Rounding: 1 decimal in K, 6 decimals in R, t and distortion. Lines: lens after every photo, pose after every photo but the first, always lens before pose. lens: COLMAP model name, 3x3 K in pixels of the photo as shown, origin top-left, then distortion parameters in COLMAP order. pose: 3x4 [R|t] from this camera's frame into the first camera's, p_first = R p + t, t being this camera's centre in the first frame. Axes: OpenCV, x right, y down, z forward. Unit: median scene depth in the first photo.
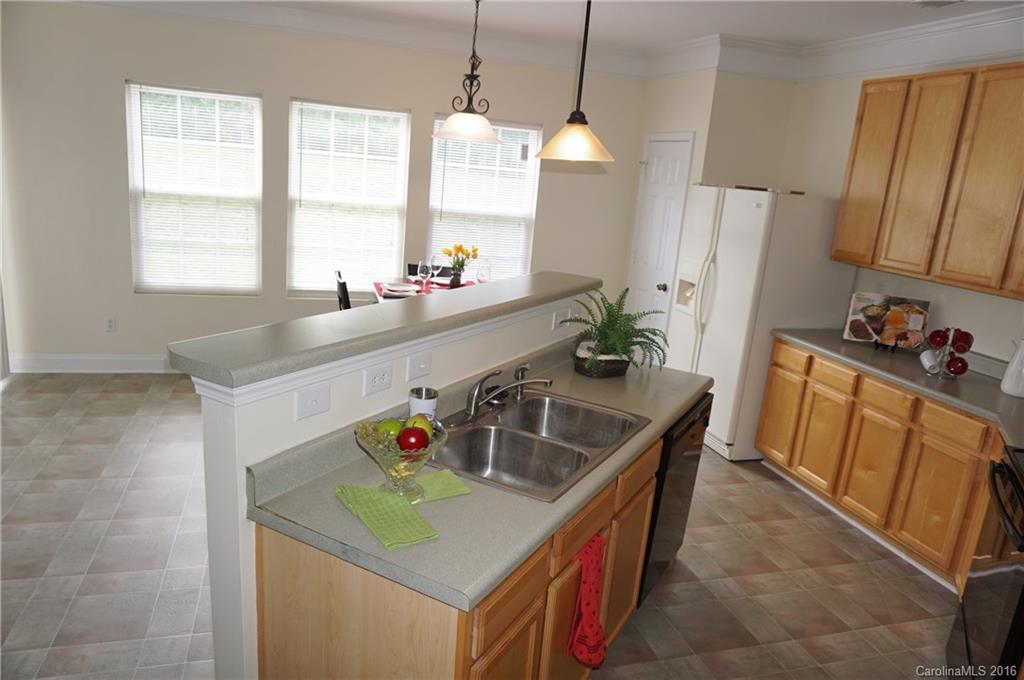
lens RADIAL K [[706.8, 0, 514.1], [0, 706.8, 347.6], [0, 0, 1]] dist [-0.053434, 0.046482]
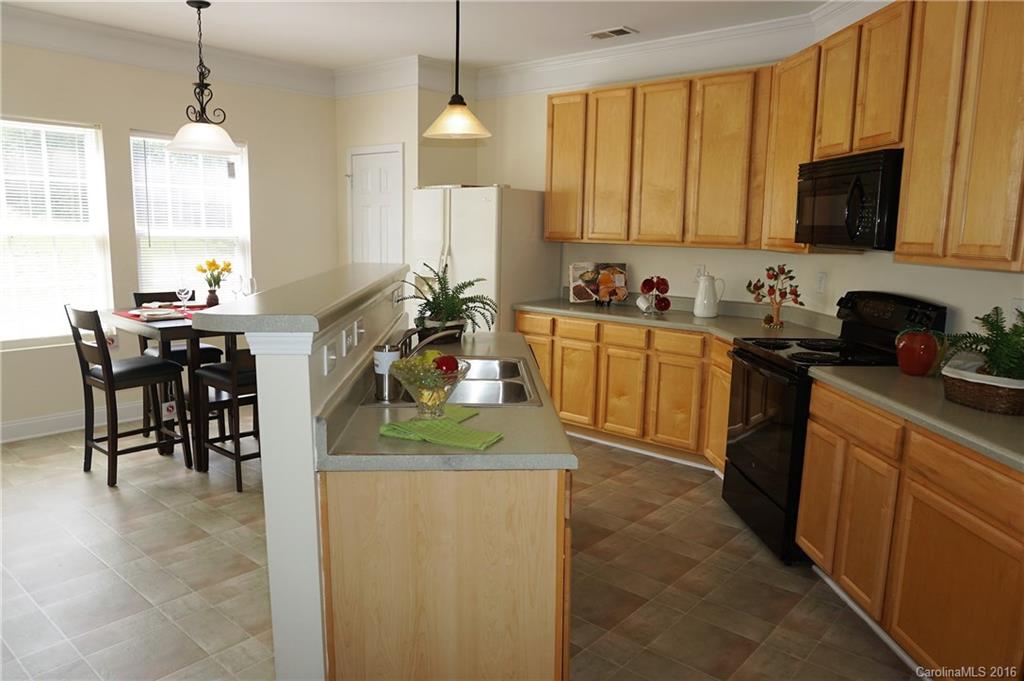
lens RADIAL K [[706.8, 0, 514.1], [0, 706.8, 348.1], [0, 0, 1]] dist [-0.053434, 0.046482]
pose [[0.848720, -0.155726, 0.505396, -0.255459], [0.180895, 0.983502, -0.000737, 0.050645], [-0.496943, 0.092049, 0.862887, -0.006416]]
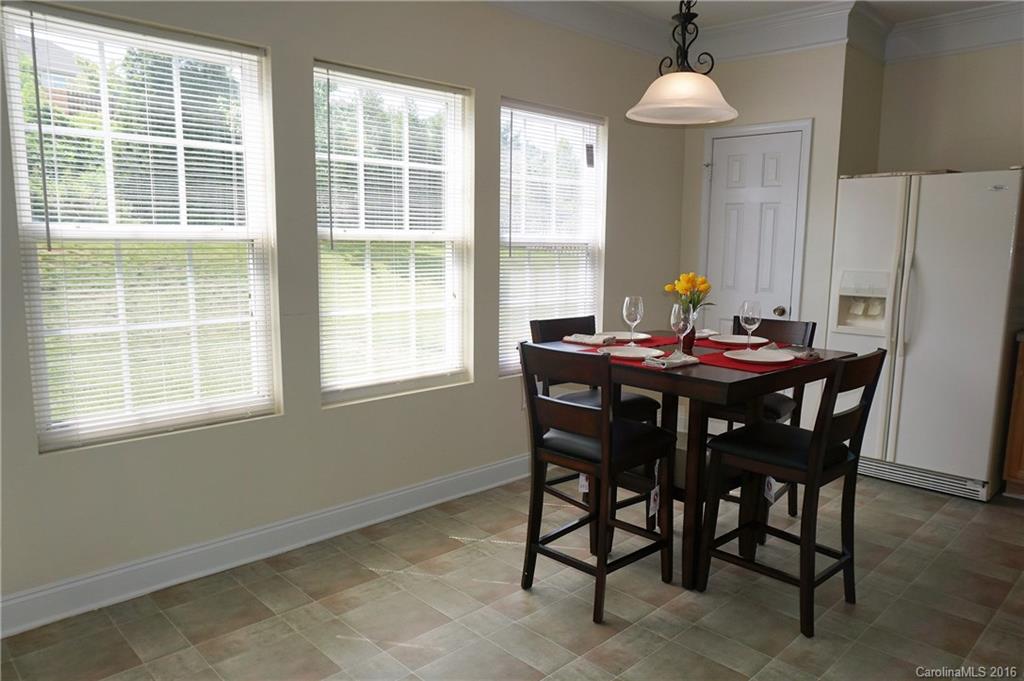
lens RADIAL K [[690.6, 0, 509.3], [0, 690.6, 350.4], [0, 0, 1]] dist [-0.062469, 0.047611]
pose [[0.895148, -0.149531, 0.419942, -0.560764], [0.175536, 0.984187, -0.023728, -0.103750], [-0.409753, 0.094955, 0.907241, 0.565770]]
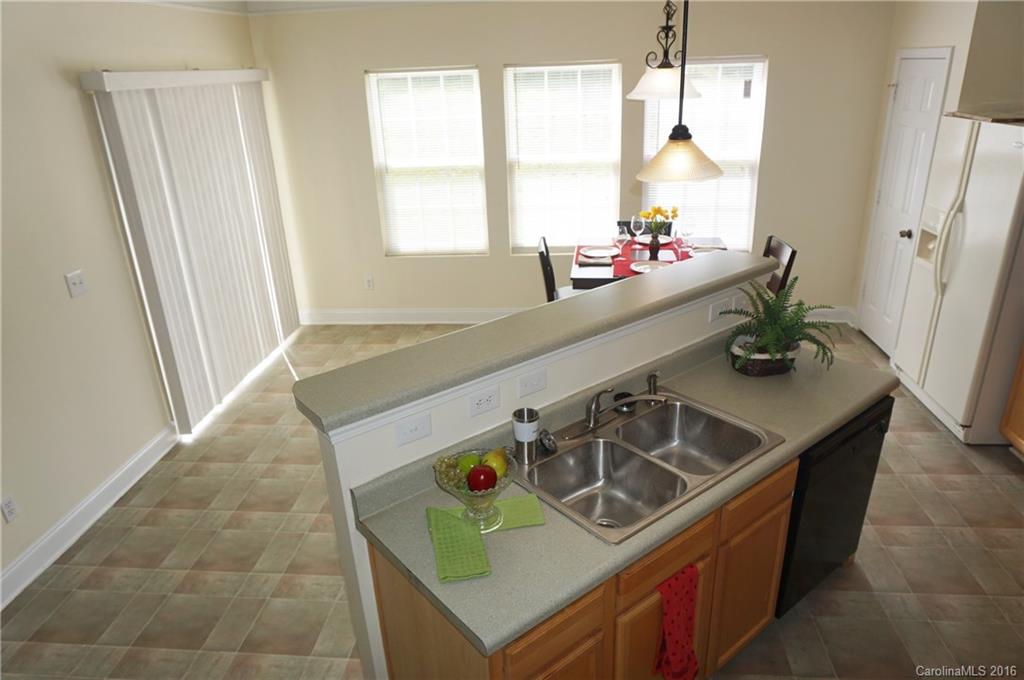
lens RADIAL K [[690.6, 0, 509.3], [0, 690.6, 349.9], [0, 0, 1]] dist [-0.062469, 0.047611]
pose [[0.917476, 0.031384, -0.396551, 0.132384], [0.022136, 0.991310, 0.129670, -0.086321], [0.397175, -0.127747, 0.908808, 0.029049]]
